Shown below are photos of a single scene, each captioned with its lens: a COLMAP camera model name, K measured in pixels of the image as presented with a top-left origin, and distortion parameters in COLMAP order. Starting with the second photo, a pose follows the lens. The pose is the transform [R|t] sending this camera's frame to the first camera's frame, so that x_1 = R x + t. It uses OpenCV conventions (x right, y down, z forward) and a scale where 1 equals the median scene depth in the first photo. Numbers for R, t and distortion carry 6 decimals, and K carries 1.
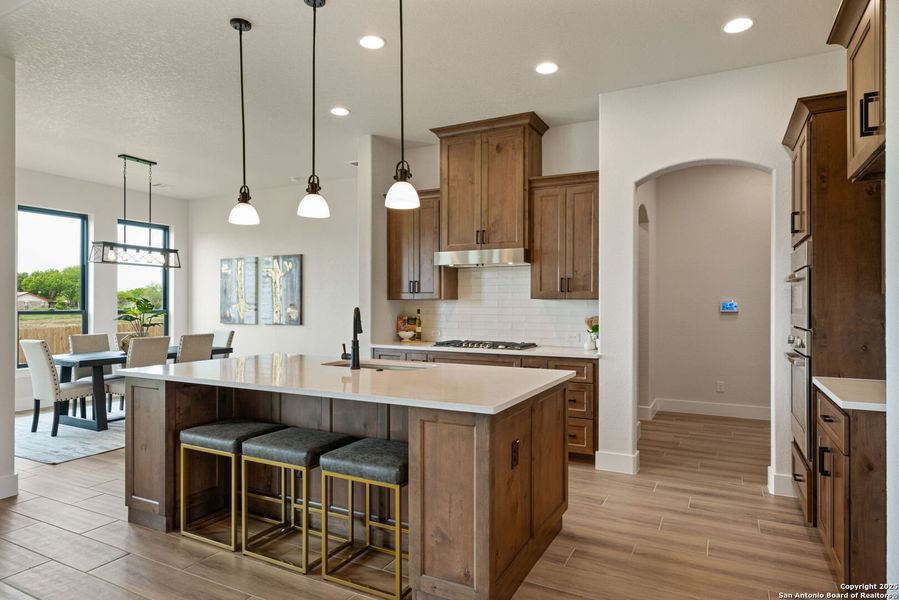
lens RADIAL K [[533.7, 0, 444.4], [0, 533.7, 305.1], [0, 0, 1]] dist [0.008704, 0.003653]
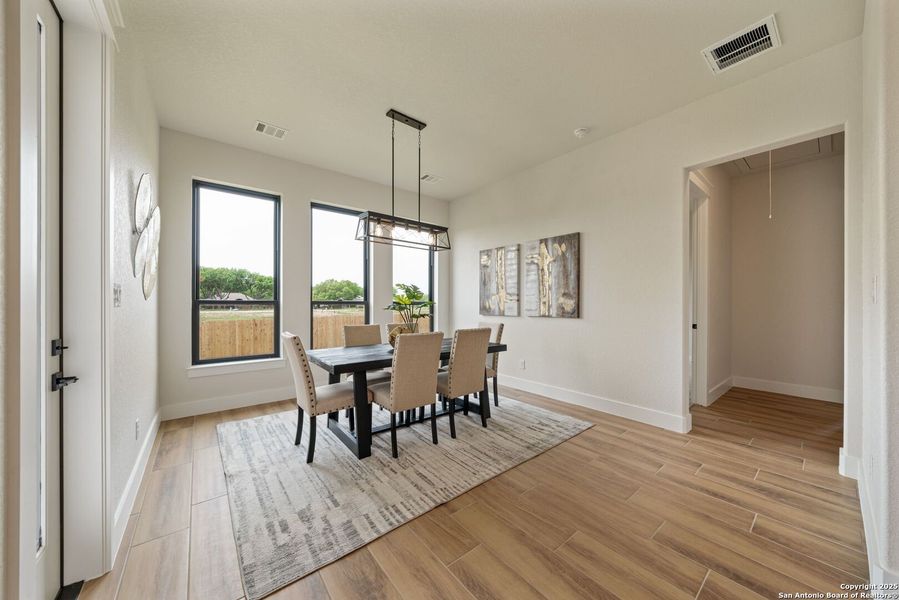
lens RADIAL K [[318.8, 0, 444.9], [0, 318.8, 295.1], [0, 0, 1]] dist [0.001355, 0.000140]
pose [[0.913910, -0.014134, -0.405670, -0.302920], [0.002419, 0.999566, -0.029376, 0.018734], [0.405909, 0.025865, 0.913547, 0.546023]]
